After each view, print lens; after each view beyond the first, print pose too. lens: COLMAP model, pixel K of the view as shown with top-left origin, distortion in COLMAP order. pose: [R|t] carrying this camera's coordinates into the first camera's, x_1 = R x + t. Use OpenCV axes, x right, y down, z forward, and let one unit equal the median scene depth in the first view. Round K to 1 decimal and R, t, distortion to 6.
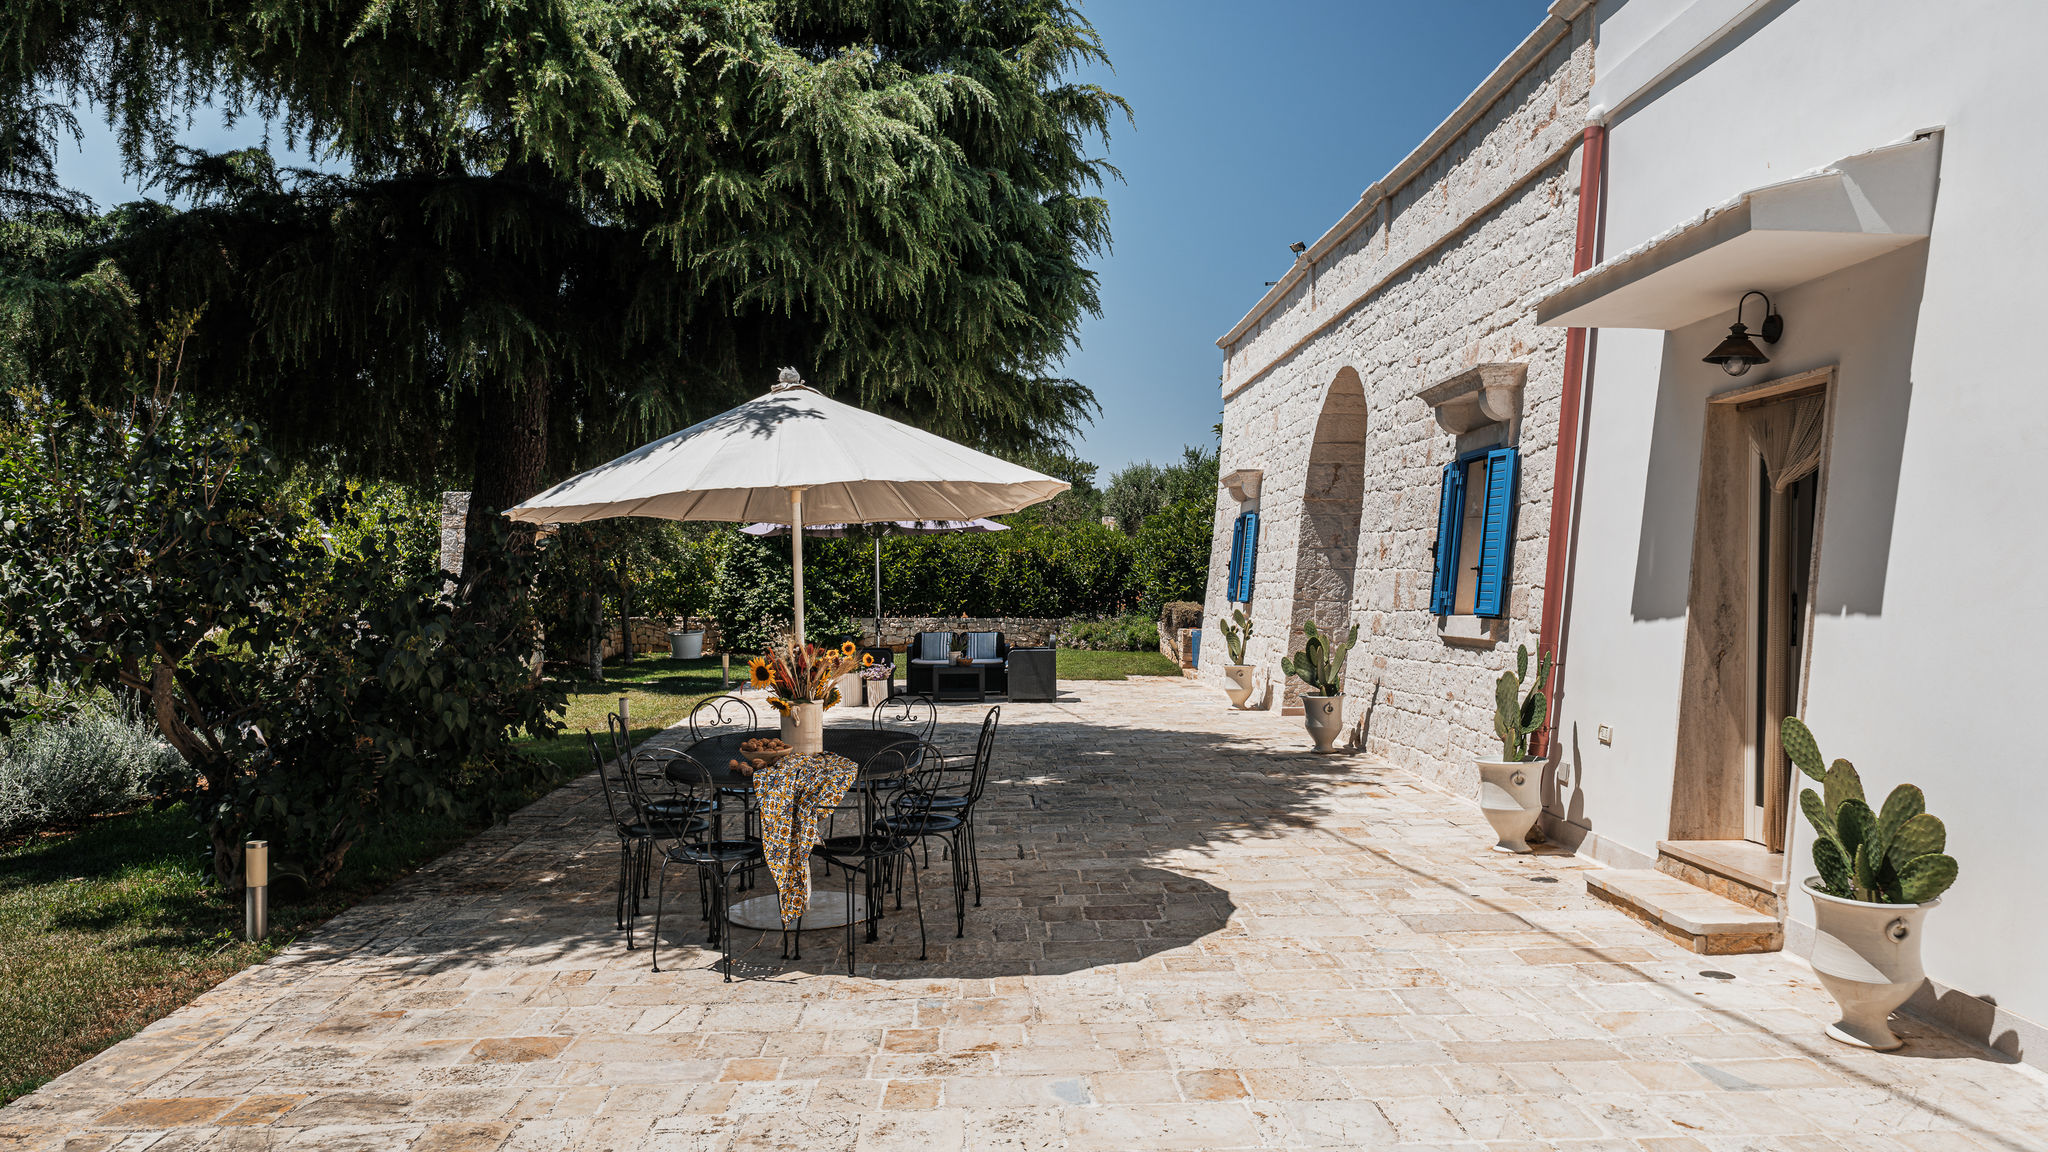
lens RADIAL K [[1447.5, 0, 1036.3], [0, 1447.5, 587.1], [0, 0, 1]] dist [0.008753, -0.009995]
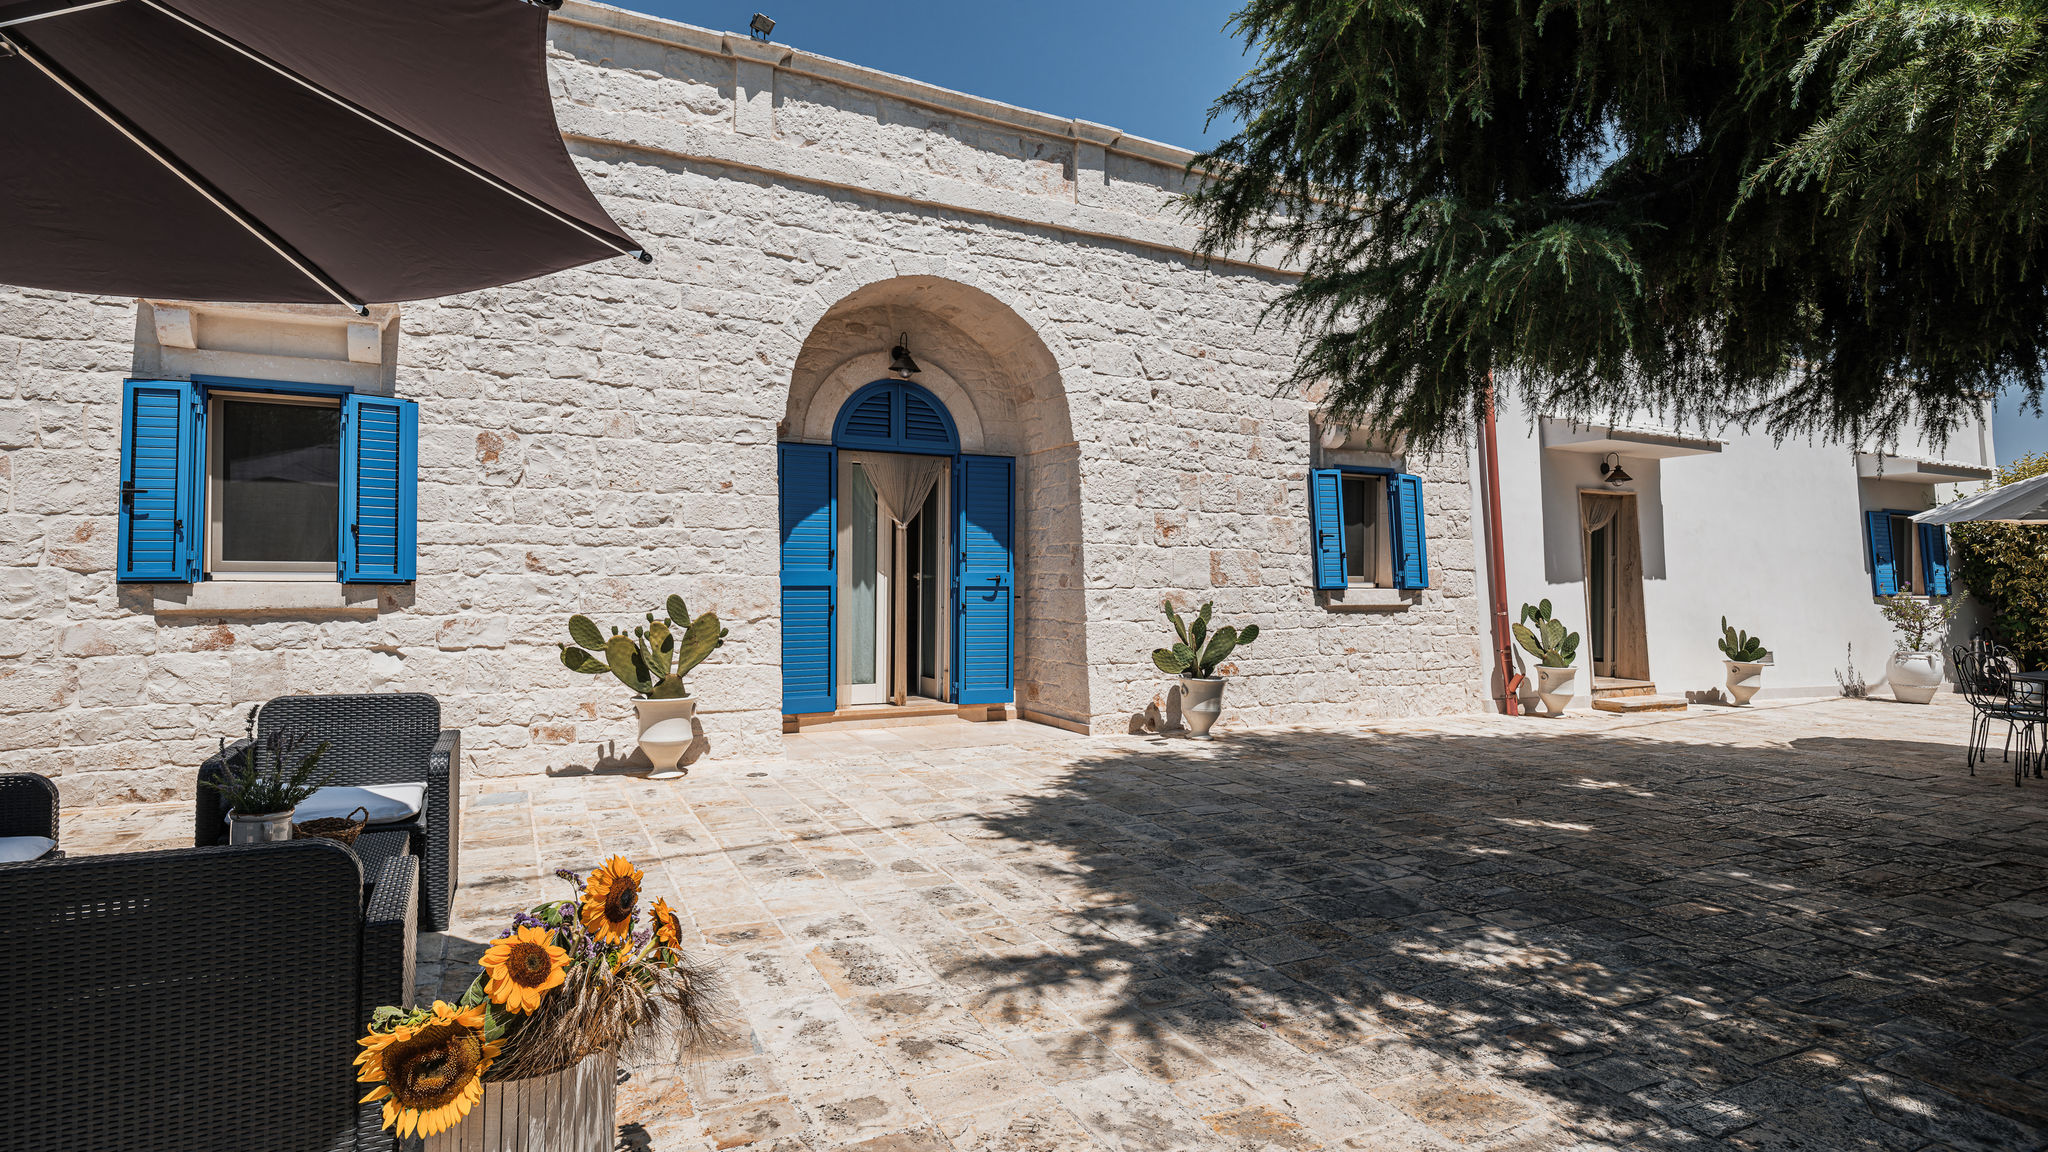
lens RADIAL K [[1057.0, 0, 1033.0], [0, 1057.0, 583.9], [0, 0, 1]] dist [0.002632, -0.001298]
pose [[-0.429229, -0.011638, 0.903121, -0.578651], [-0.010424, 0.999914, 0.007931, 0.013476], [-0.903135, -0.006010, -0.429314, 2.141970]]
